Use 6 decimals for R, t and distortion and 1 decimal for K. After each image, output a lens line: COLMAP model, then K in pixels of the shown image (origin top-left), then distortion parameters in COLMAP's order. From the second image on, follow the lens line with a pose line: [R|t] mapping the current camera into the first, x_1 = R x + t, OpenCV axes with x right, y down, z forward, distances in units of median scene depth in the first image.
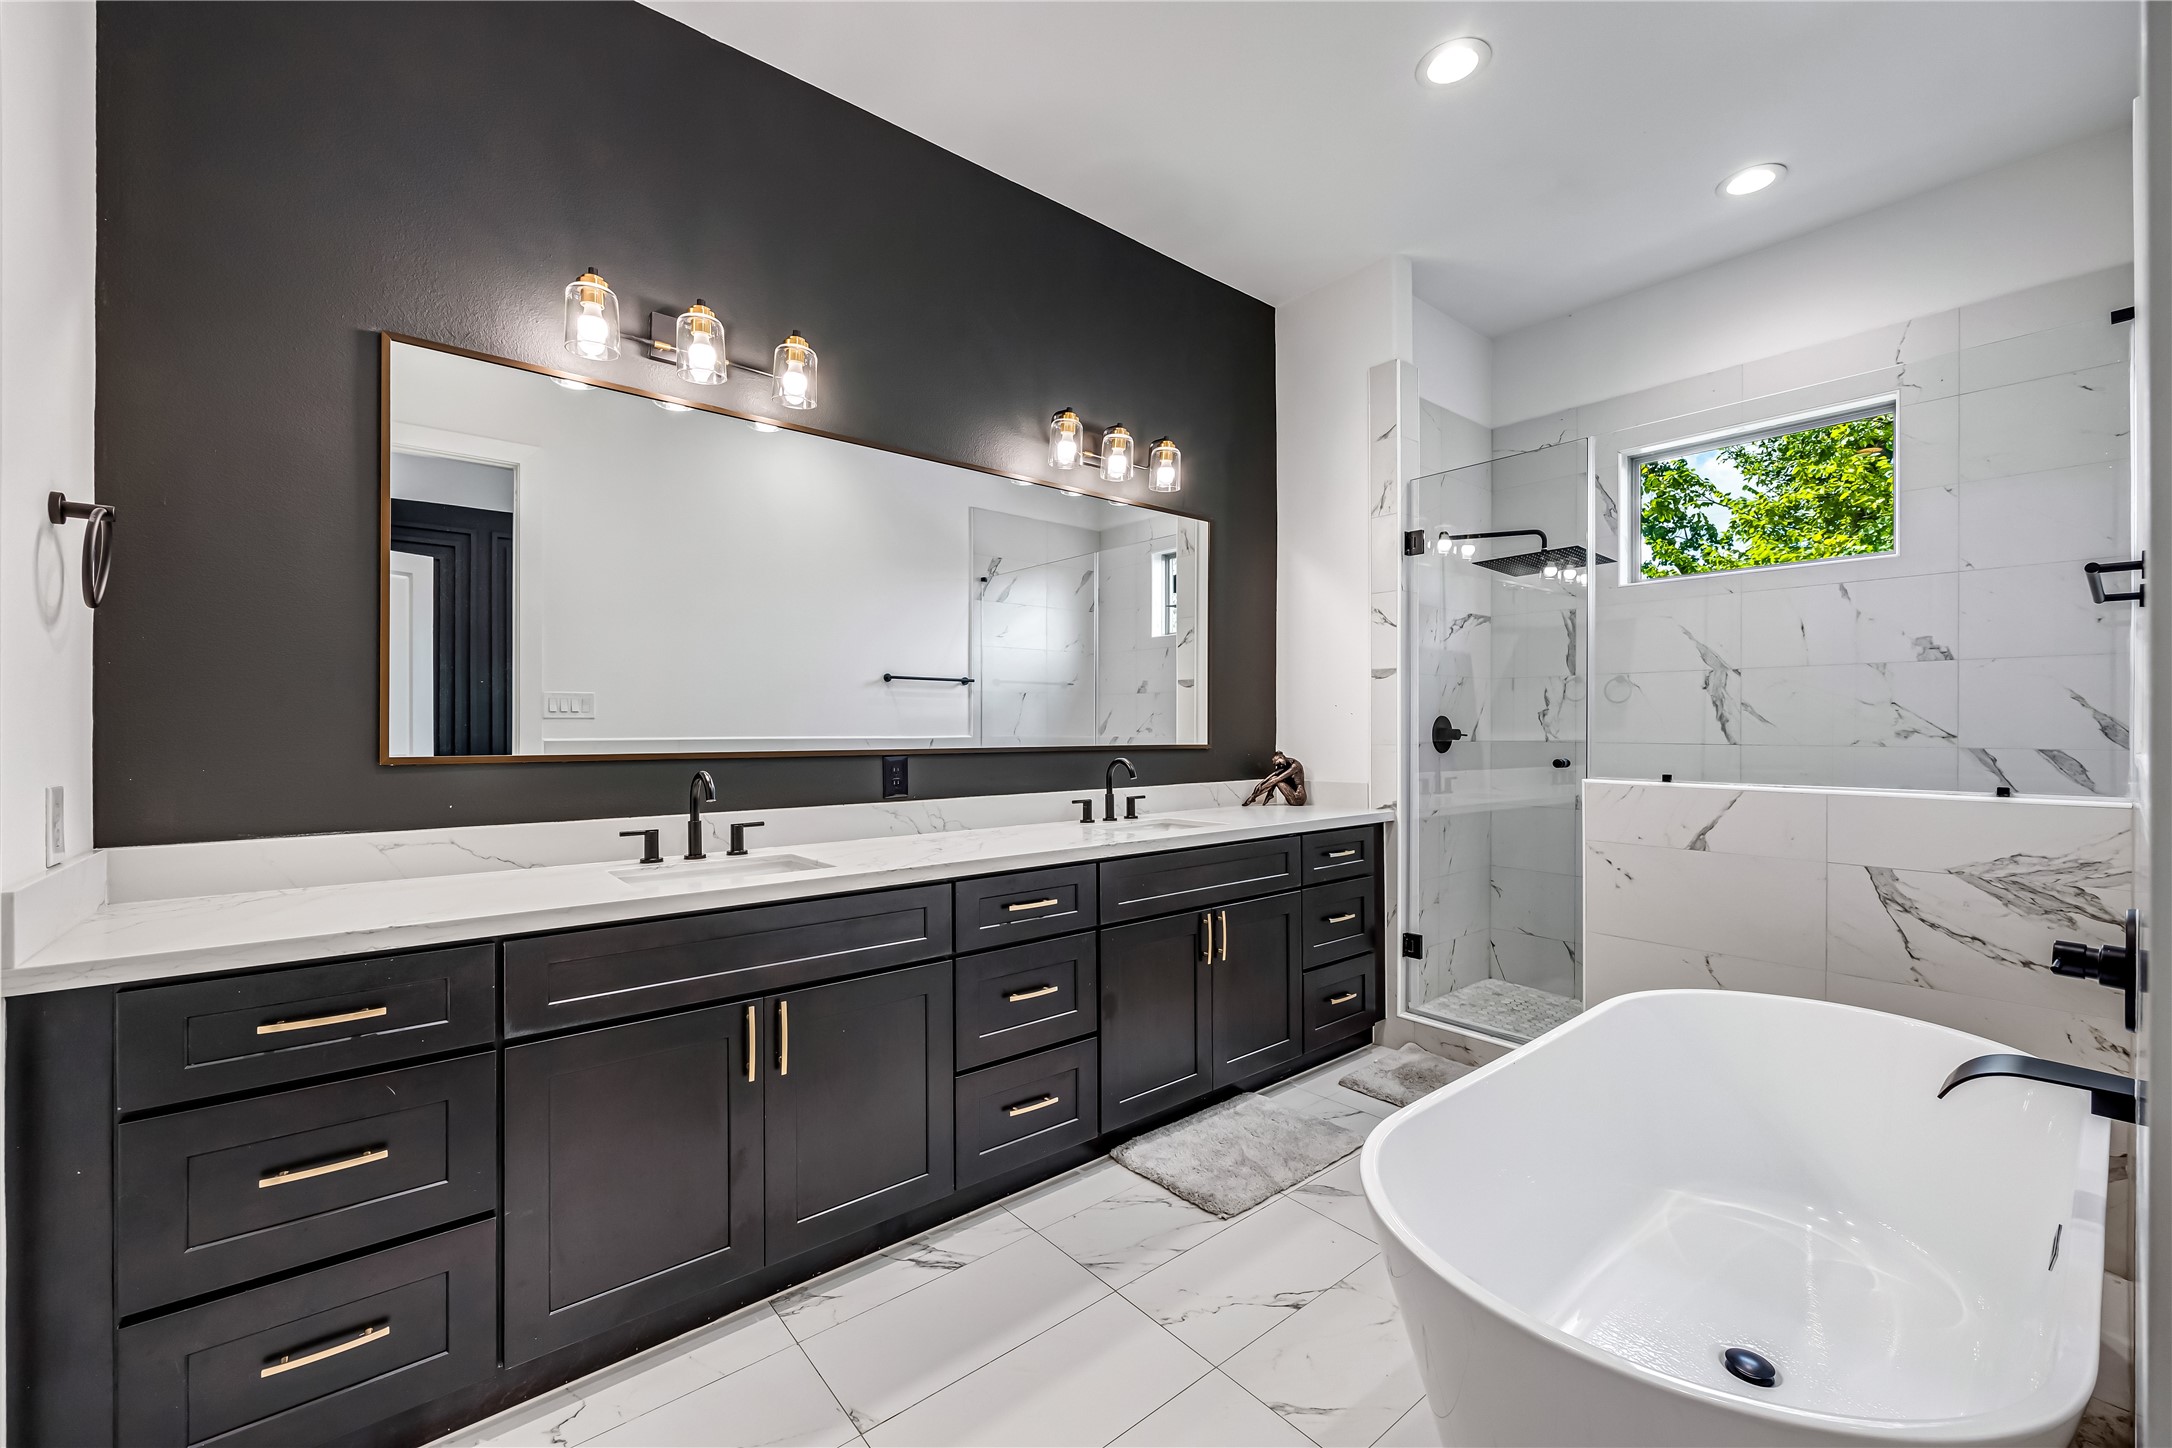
lens RADIAL K [[863.0, 0, 1090.5], [0, 863.0, 717.7], [0, 0, 1]] dist [-0.003124, 0.000017]
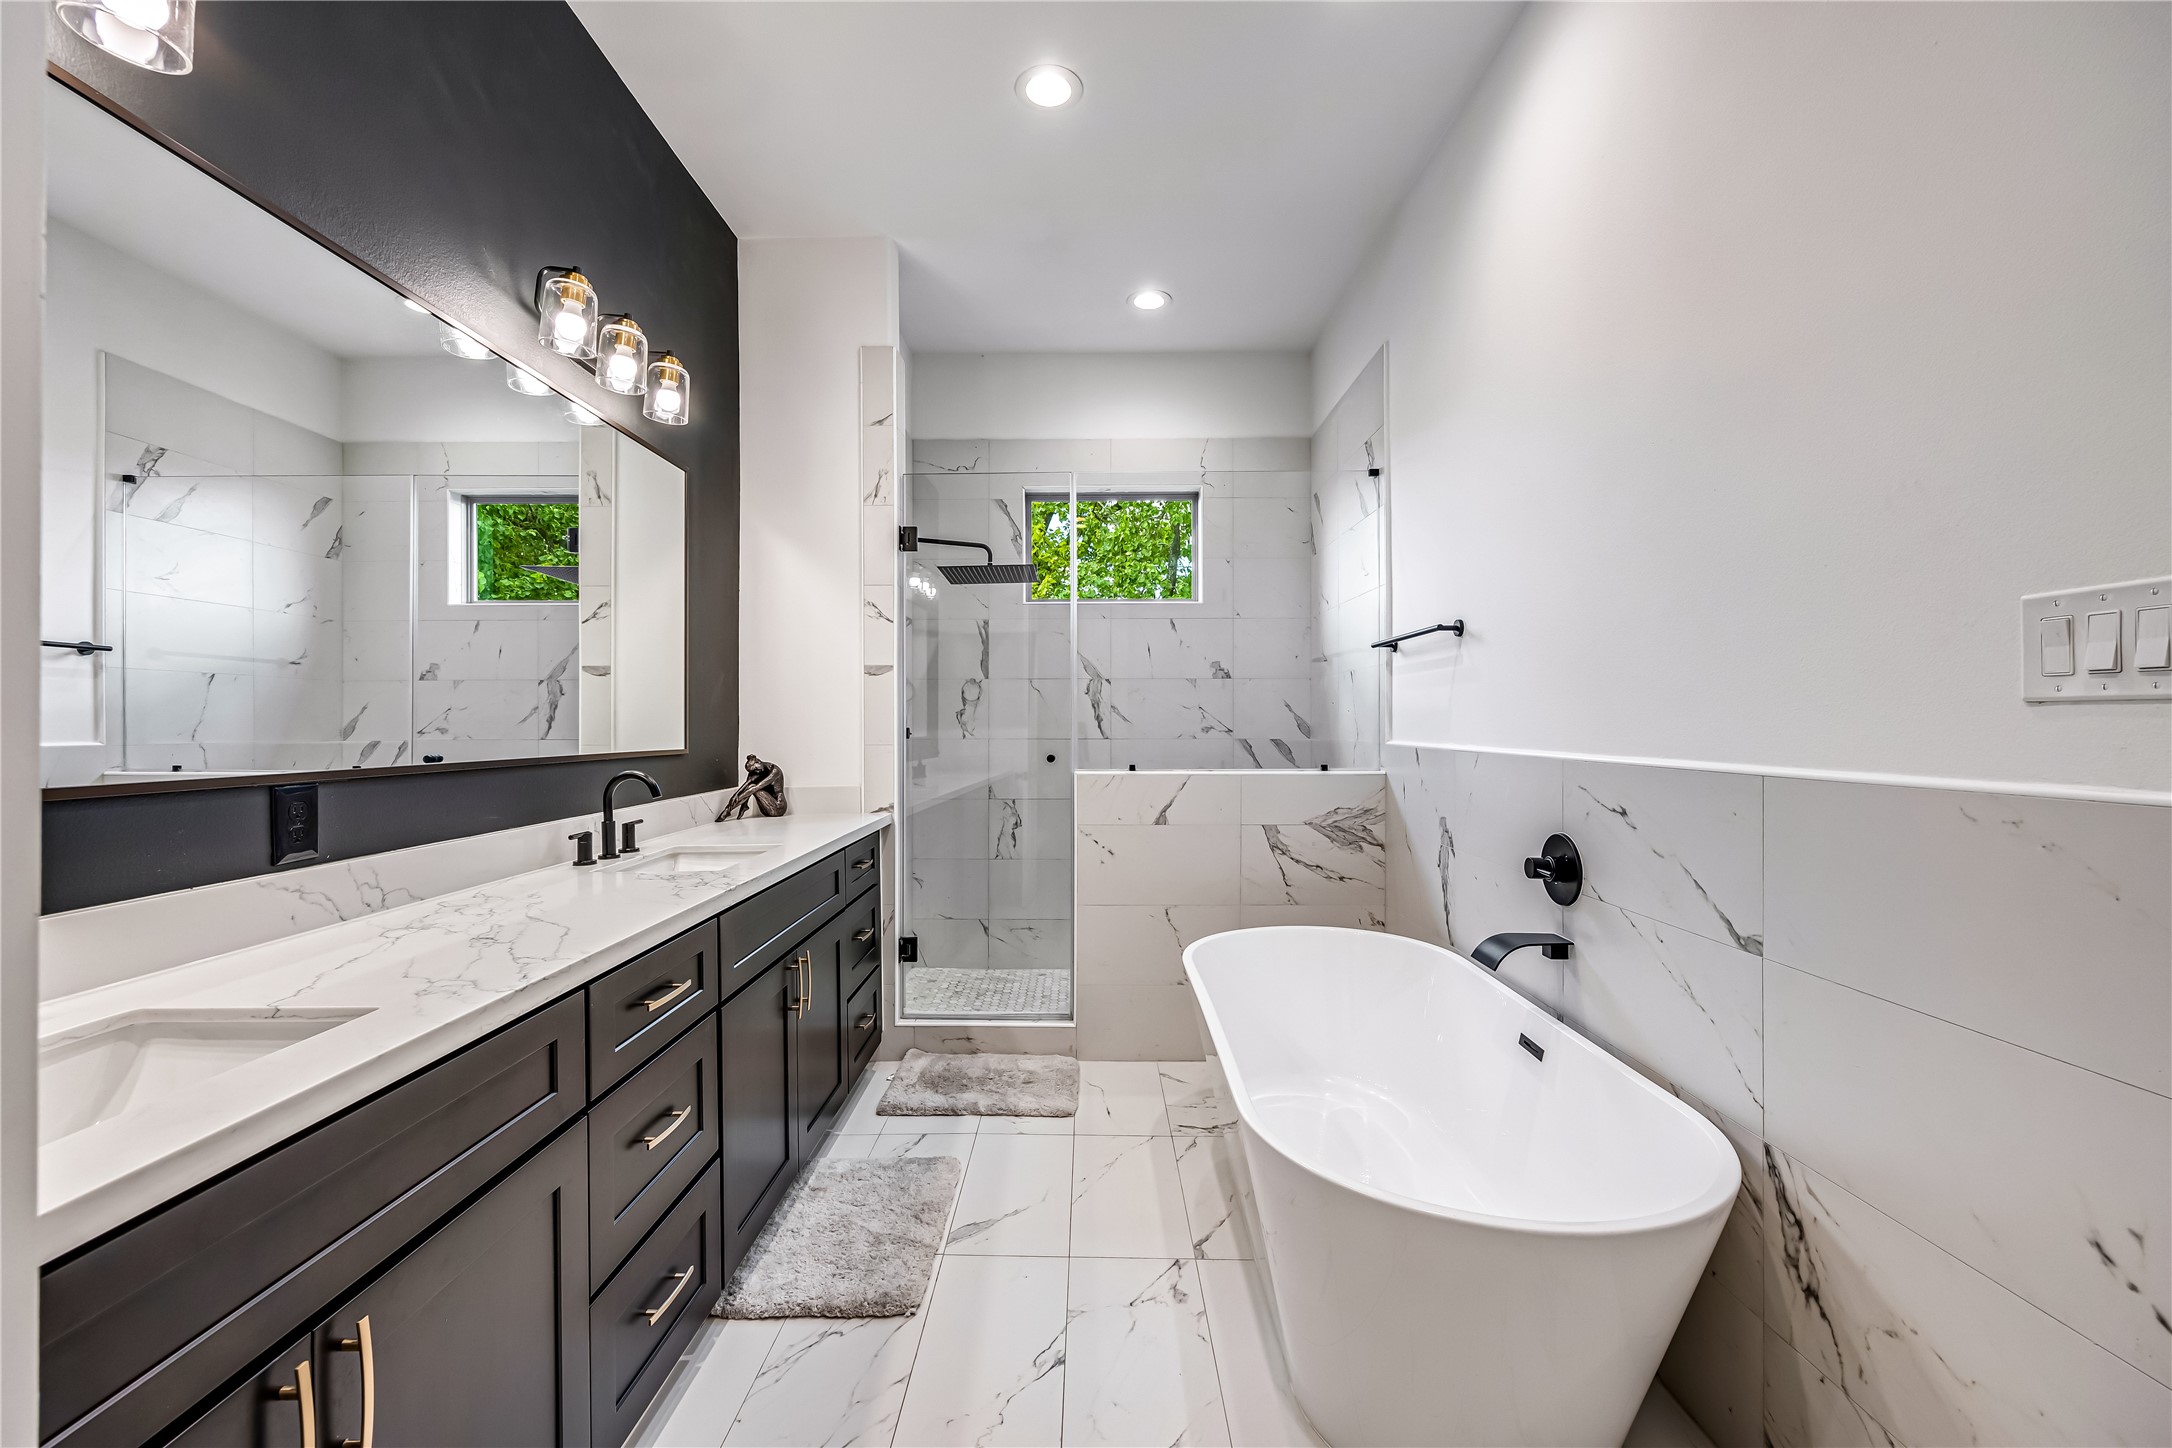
lens RADIAL K [[863.0, 0, 1091.8], [0, 863.0, 711.7], [0, 0, 1]] dist [-0.003124, 0.000017]
pose [[0.655981, 0.007929, 0.754735, -0.241672], [-0.005032, 0.999969, -0.006132, -0.000701], [-0.754760, 0.000225, 0.656001, 0.208565]]
